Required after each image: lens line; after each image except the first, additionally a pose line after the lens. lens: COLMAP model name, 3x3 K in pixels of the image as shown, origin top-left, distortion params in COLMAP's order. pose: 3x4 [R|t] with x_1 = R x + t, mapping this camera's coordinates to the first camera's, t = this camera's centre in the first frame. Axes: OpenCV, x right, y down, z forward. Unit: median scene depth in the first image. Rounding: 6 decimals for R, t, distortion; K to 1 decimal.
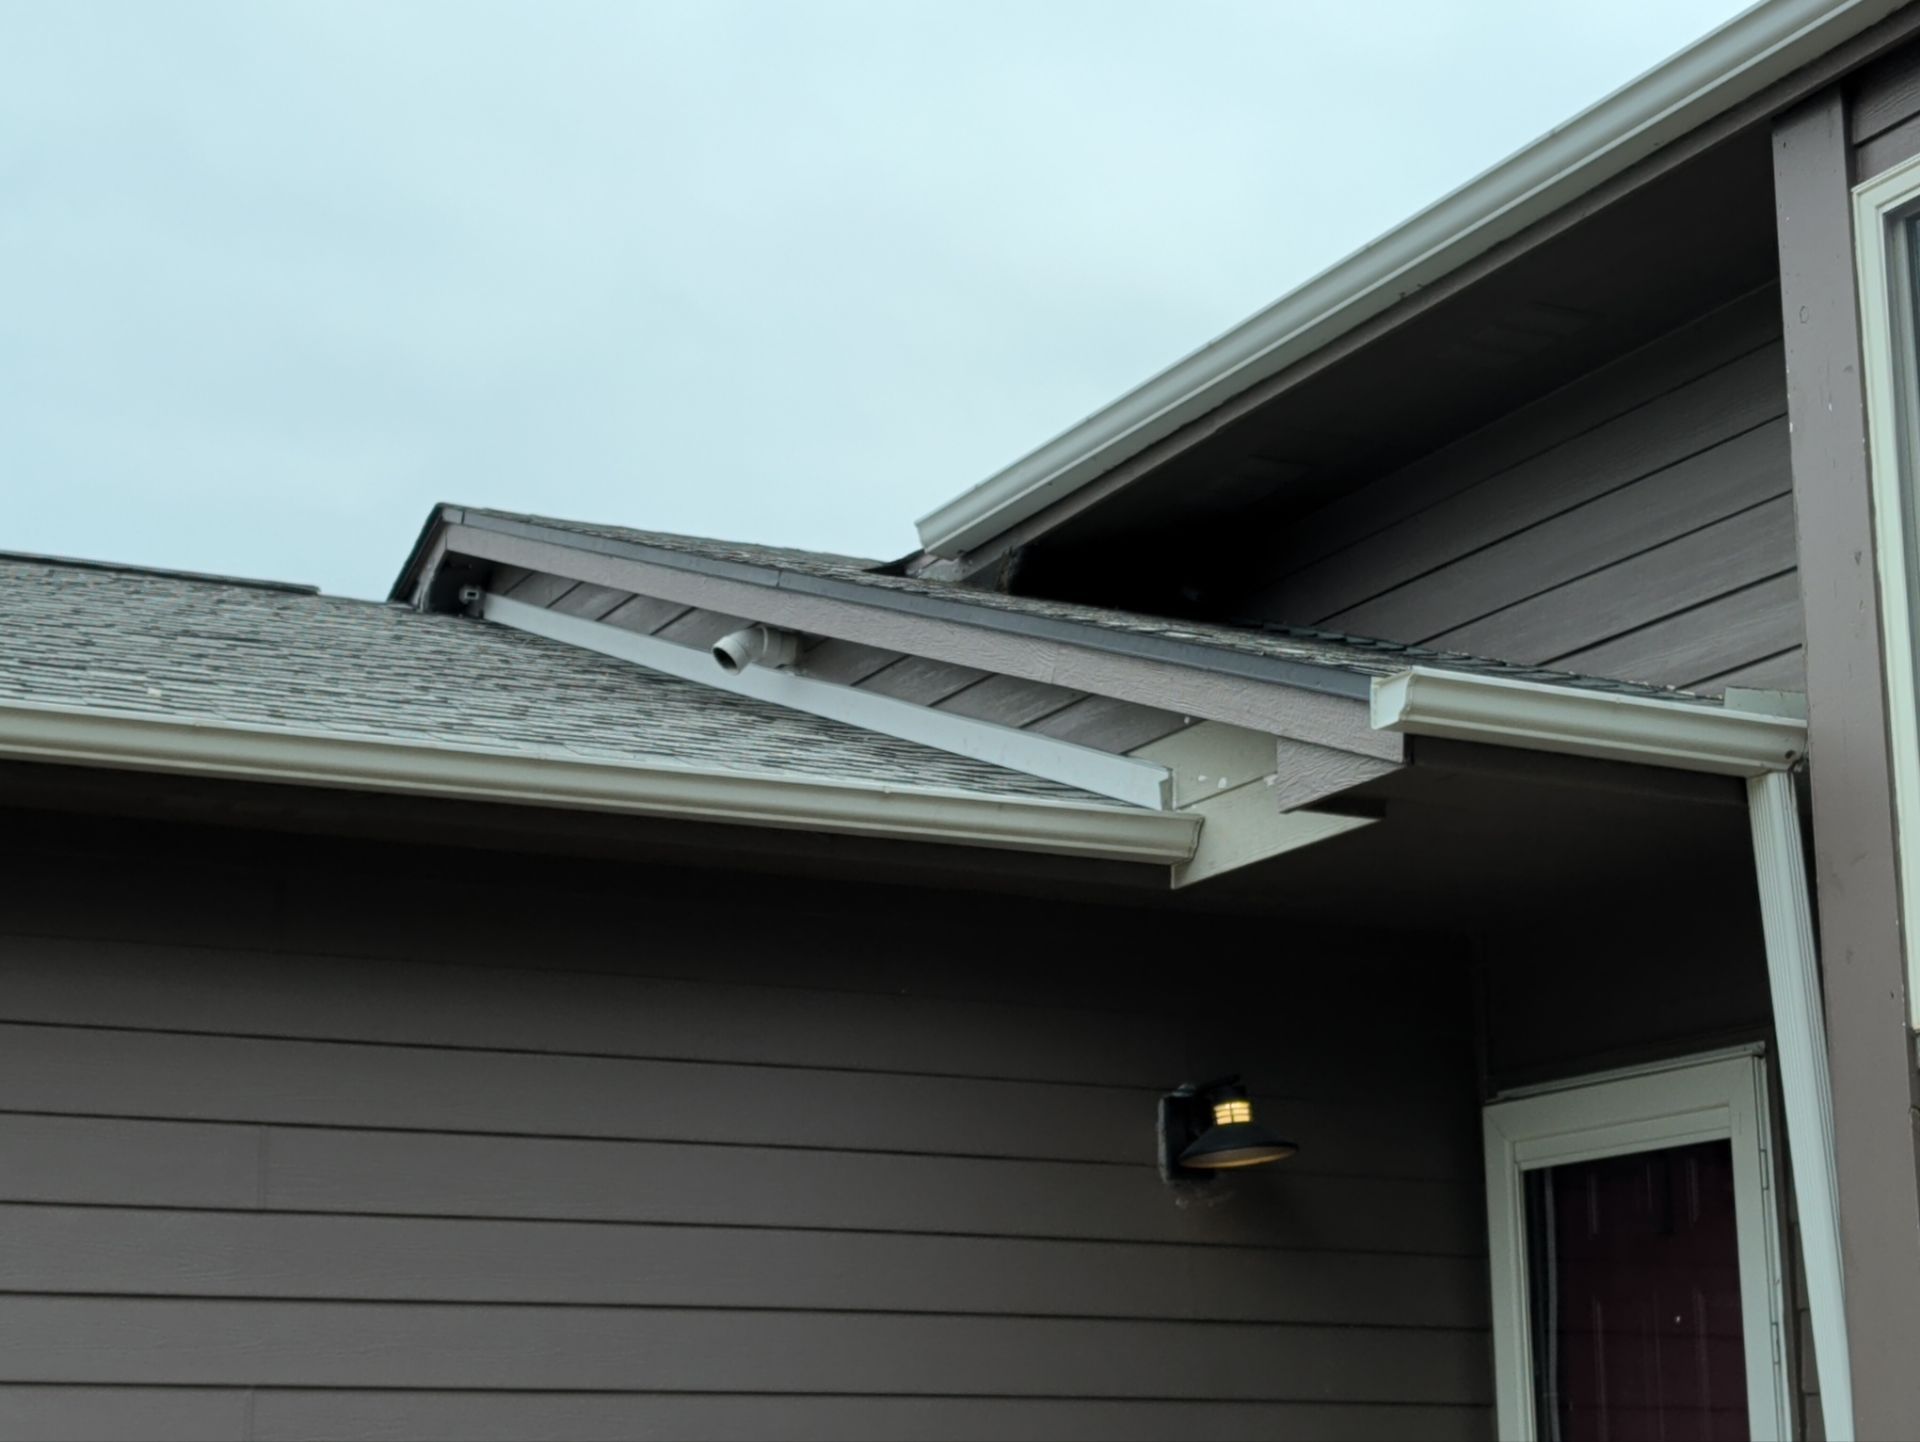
lens RADIAL K [[3168.0, 0, 960.0], [0, 3168.0, 721.0], [0, 0, 1]] dist [-0.044403, -0.077874]
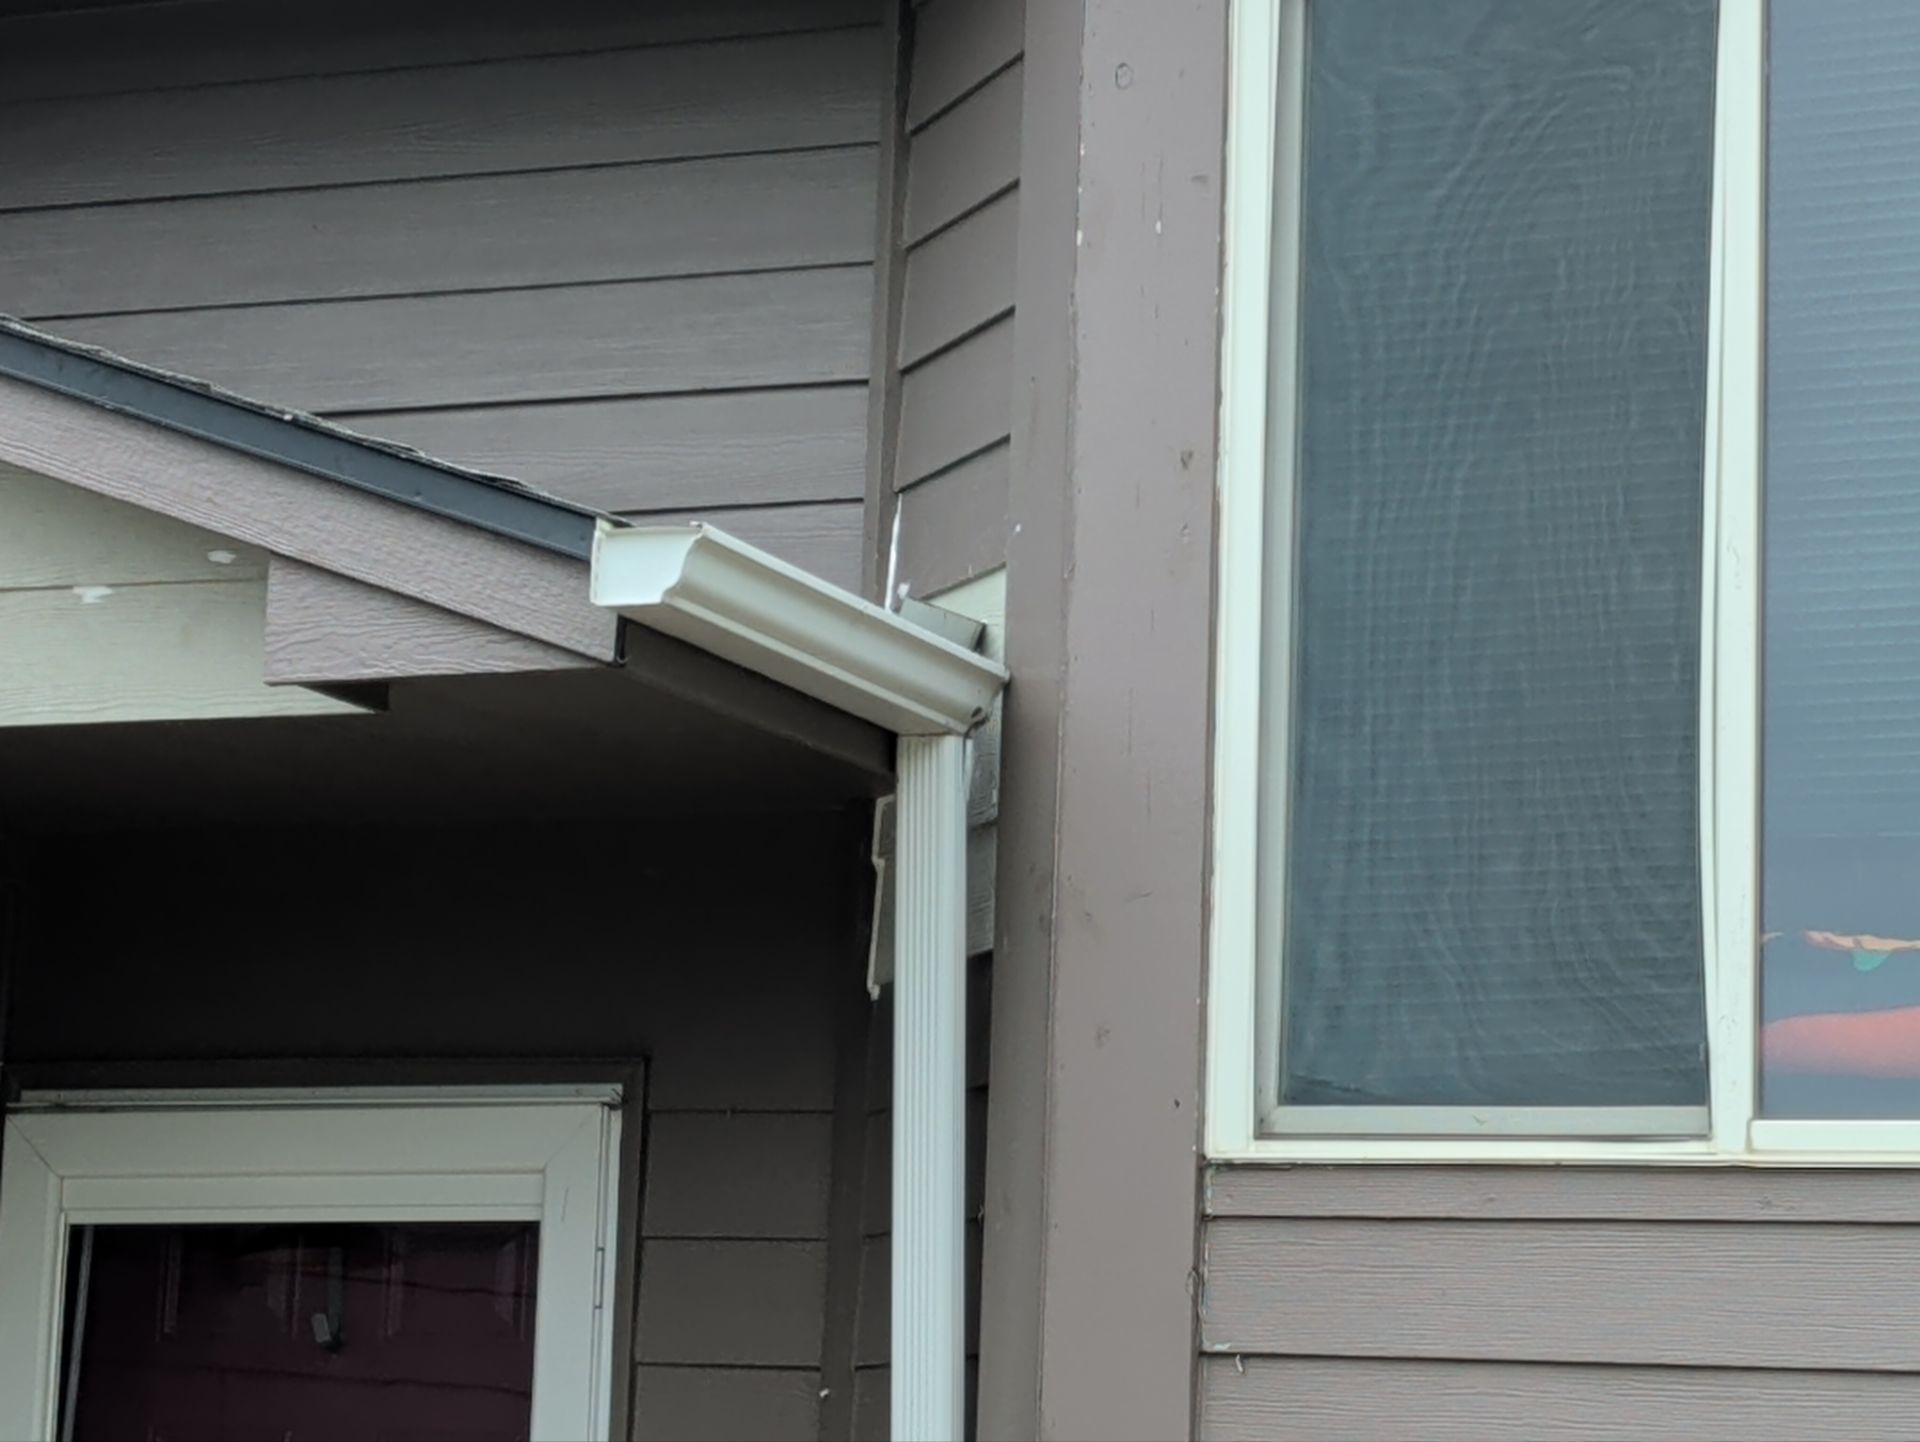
lens RADIAL K [[4779.9, 0, 963.5], [0, 4779.9, 670.9], [0, 0, 1]] dist [0.172254, 0.109894]
pose [[0.738570, 0.137274, 0.660053, -0.397884], [-0.187414, 0.982266, 0.005422, -0.003045], [-0.647603, -0.127708, 0.751200, 0.225395]]
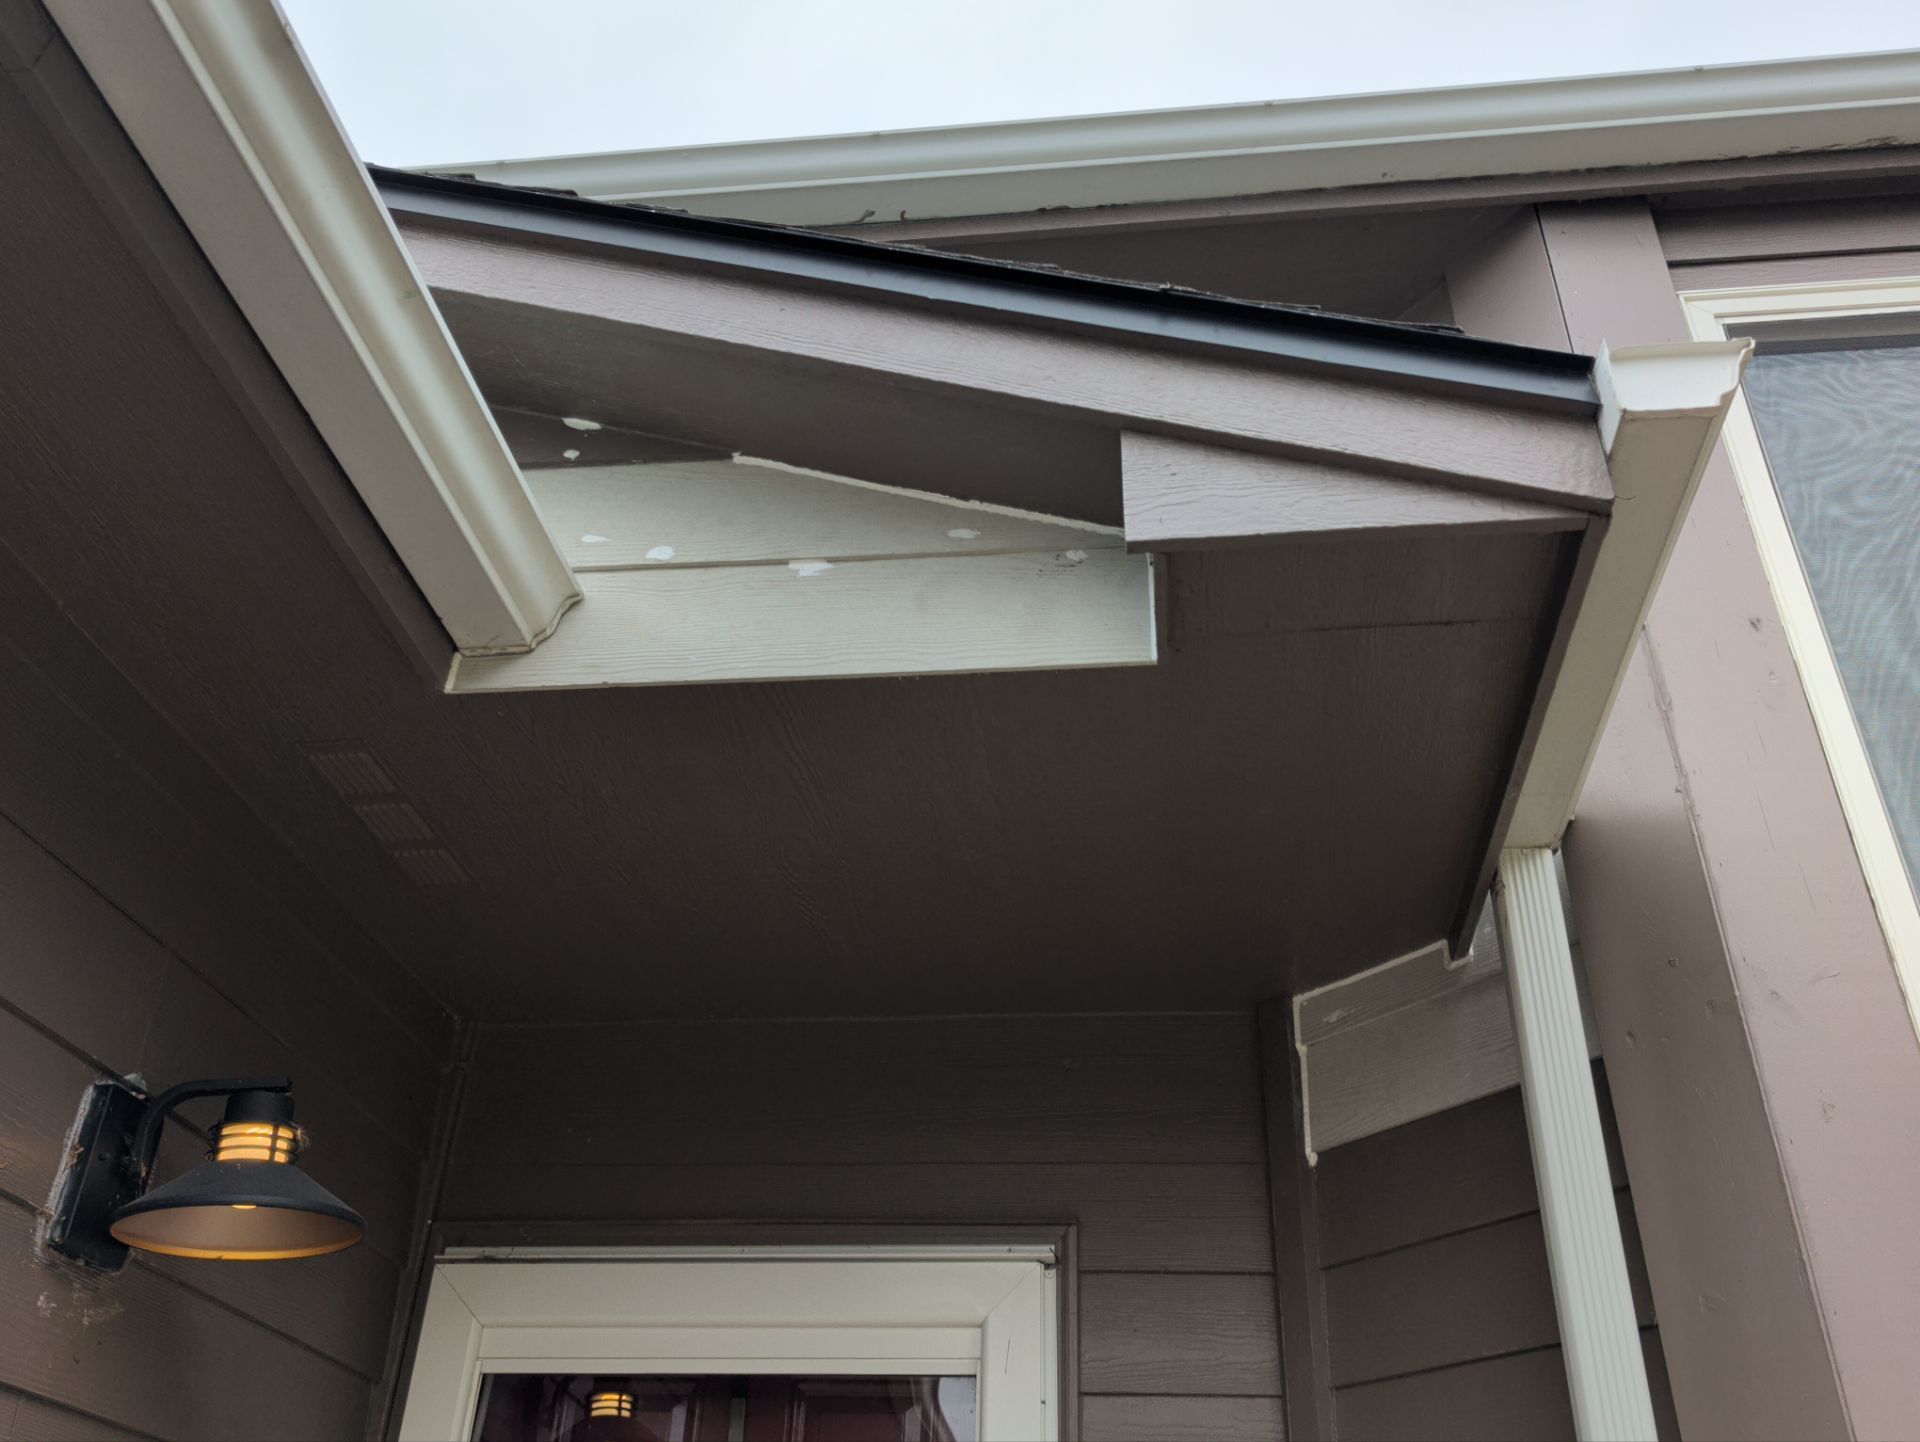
lens RADIAL K [[1608.7, 0, 968.3], [0, 1608.7, 668.8], [0, 0, 1]] dist [-0.001956, -0.001202]
pose [[0.527141, 0.495070, 0.690672, -0.086420], [-0.230685, 0.865616, -0.444402, 0.168558], [-0.817867, 0.074935, 0.570507, 0.856781]]
